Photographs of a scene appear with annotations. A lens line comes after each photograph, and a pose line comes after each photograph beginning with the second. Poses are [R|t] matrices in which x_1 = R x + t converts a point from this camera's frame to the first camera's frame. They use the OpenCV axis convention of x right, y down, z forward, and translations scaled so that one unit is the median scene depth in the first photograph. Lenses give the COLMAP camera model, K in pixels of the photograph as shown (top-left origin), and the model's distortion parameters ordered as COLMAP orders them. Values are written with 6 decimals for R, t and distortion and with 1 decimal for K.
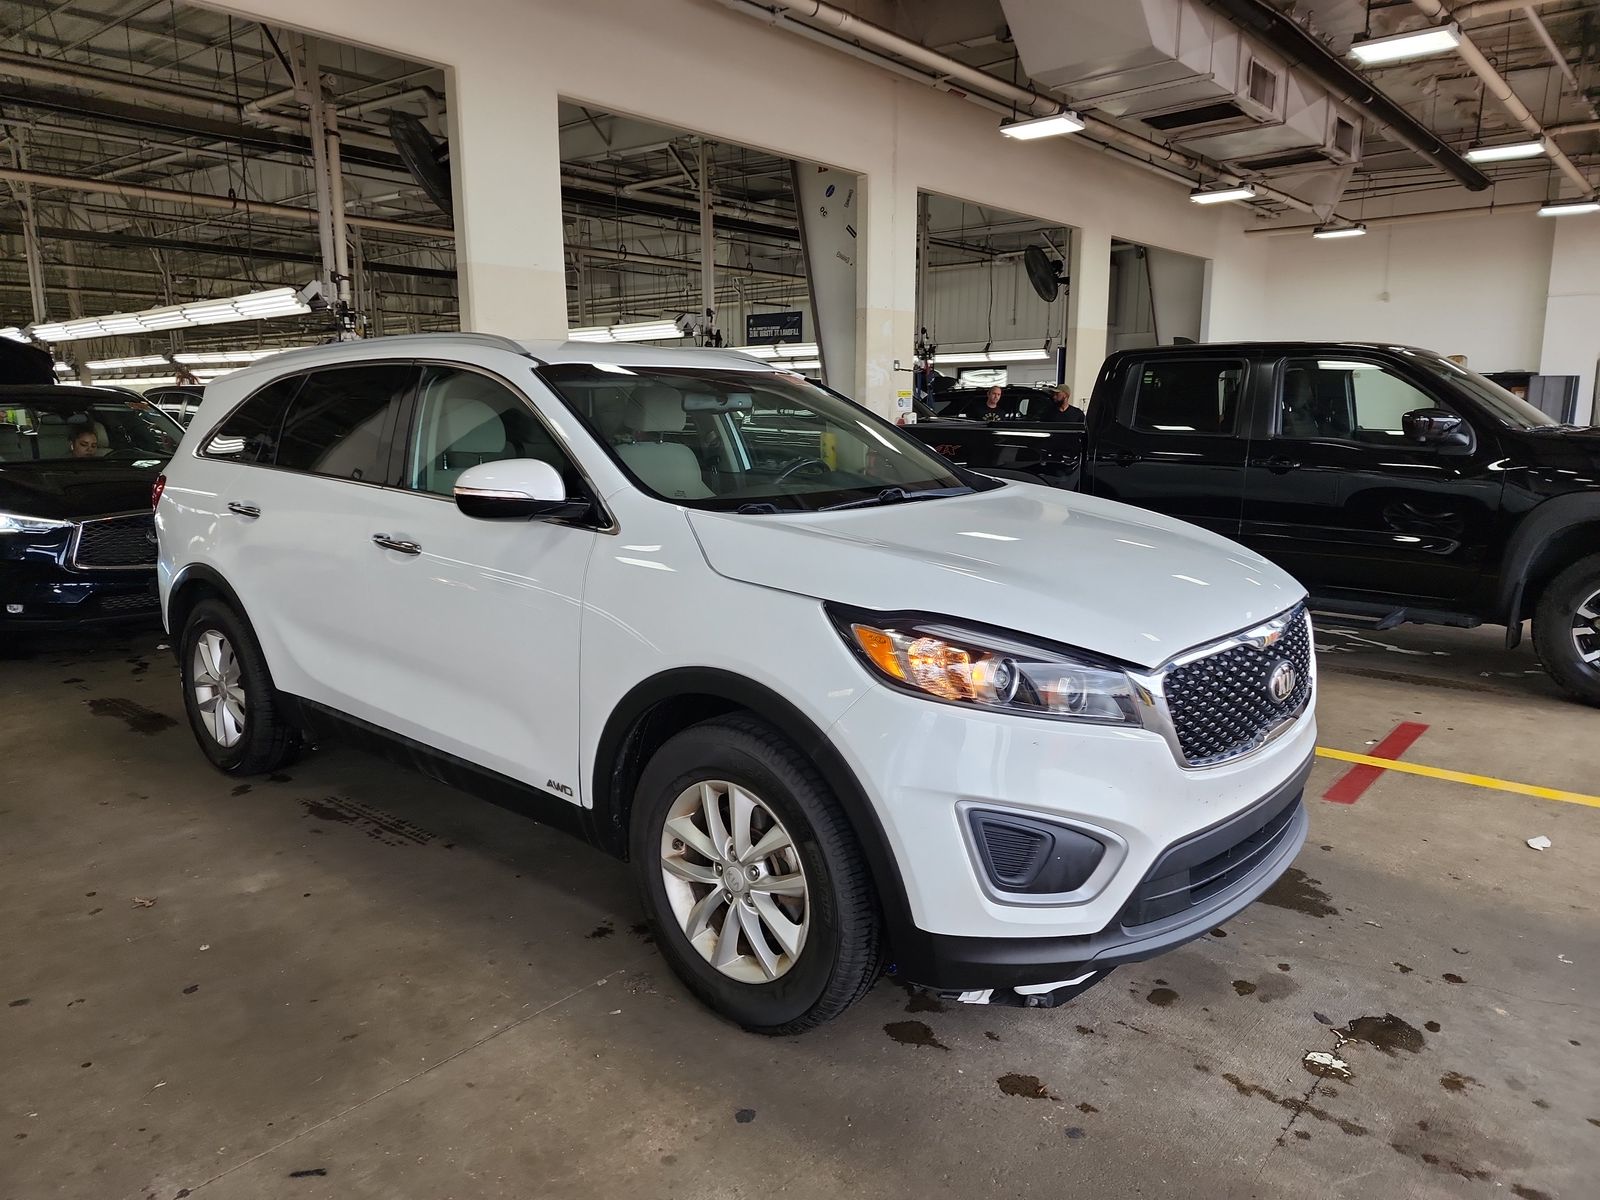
lens RADIAL K [[1073.1, 0, 796.9], [0, 1073.1, 591.1], [0, 0, 1]] dist [0.077660, -0.071834]
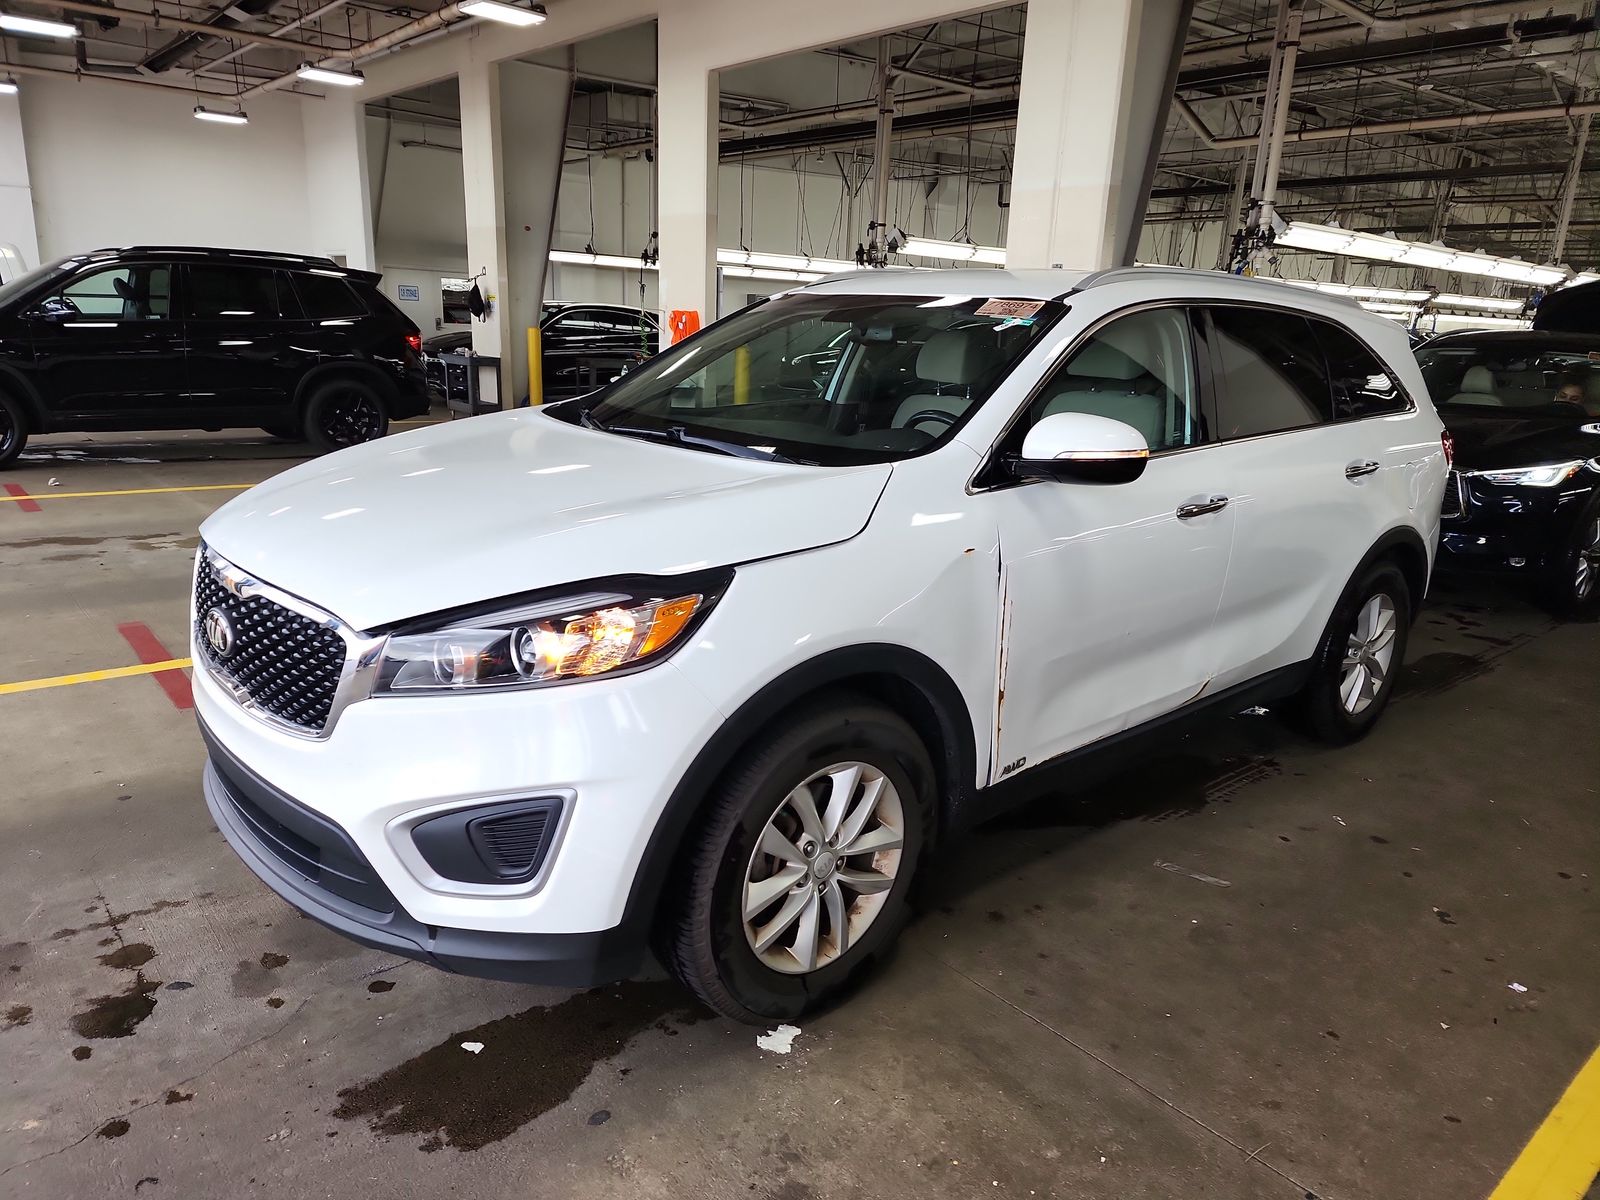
lens RADIAL K [[1073.1, 0, 796.9], [0, 1073.1, 591.1], [0, 0, 1]] dist [0.077660, -0.071834]
pose [[-0.144427, 0.243391, -0.959115, 1.170169], [-0.211300, 0.939335, 0.270190, -0.277443], [0.966692, 0.241683, -0.084236, 1.446272]]
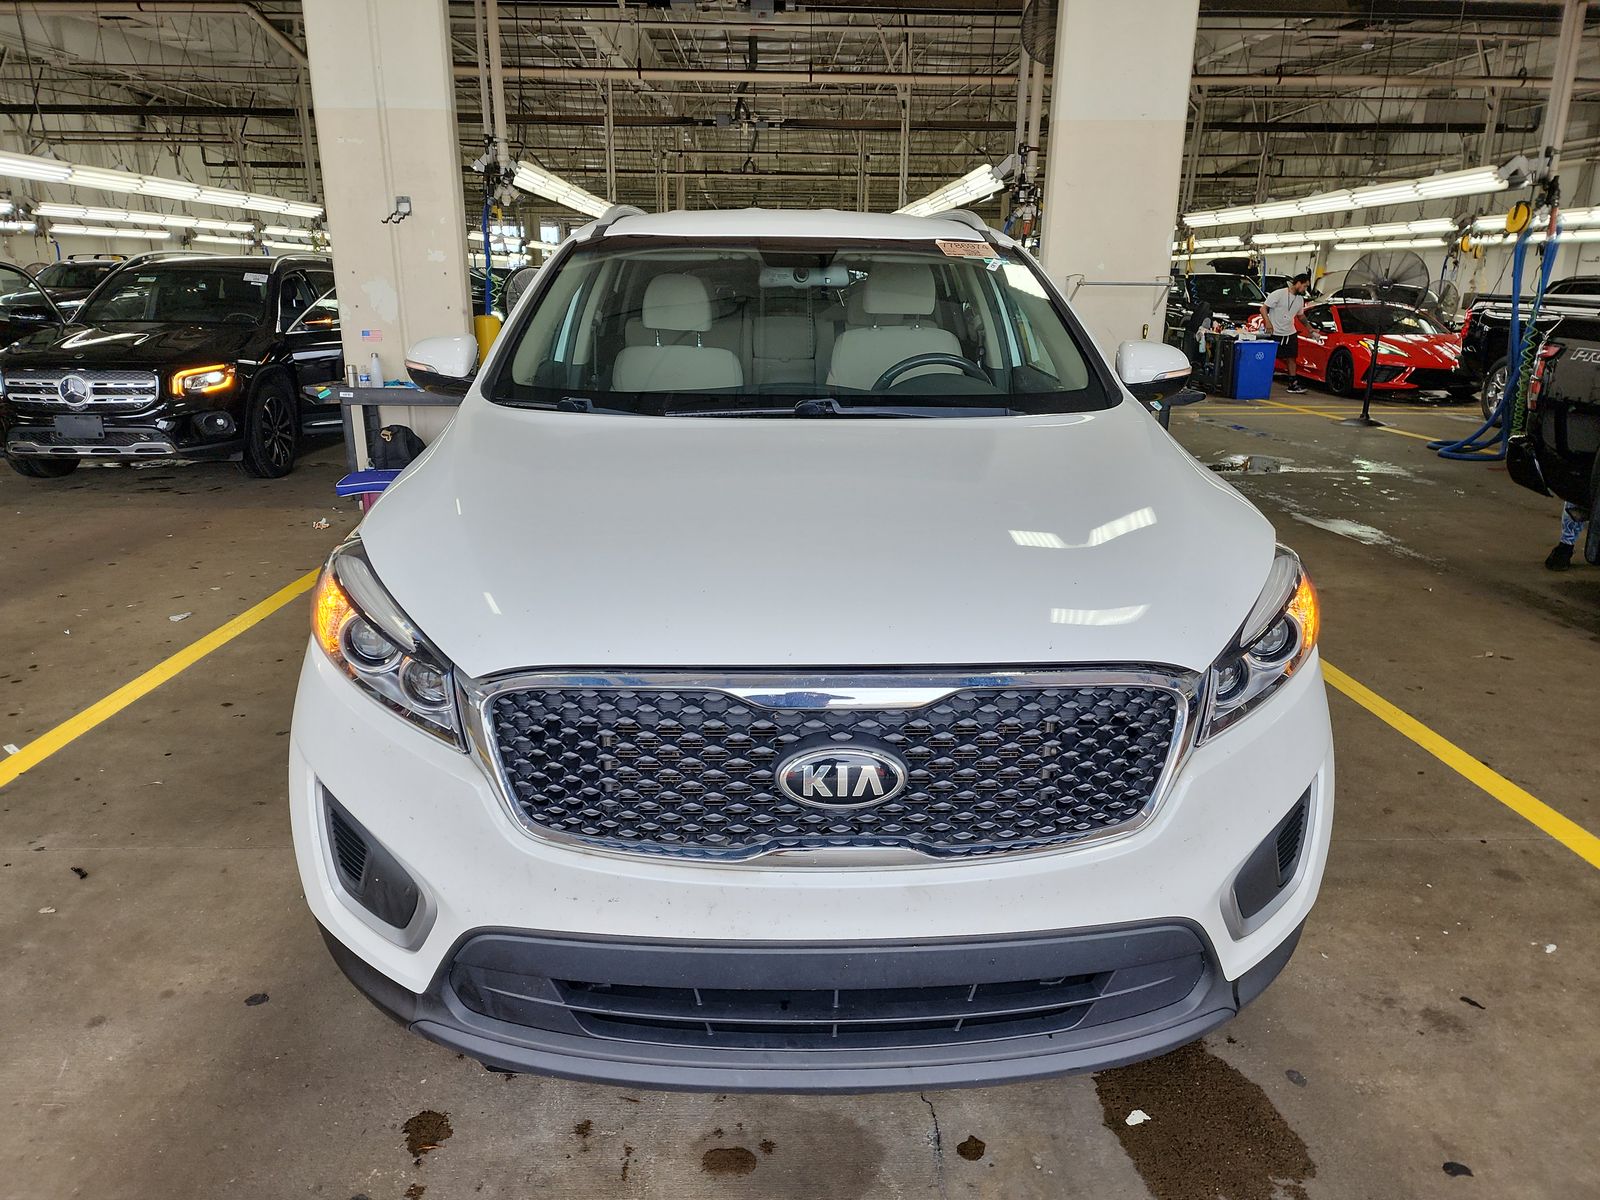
lens RADIAL K [[1095.9, 0, 800.0], [0, 1095.9, 600.0], [0, 0, 1]] dist [0.031046, -0.003407]
pose [[0.678646, 0.215055, -0.702276, 0.779446], [-0.136816, 0.976452, 0.166801, -0.100524], [0.721610, -0.017116, 0.692088, 0.546622]]
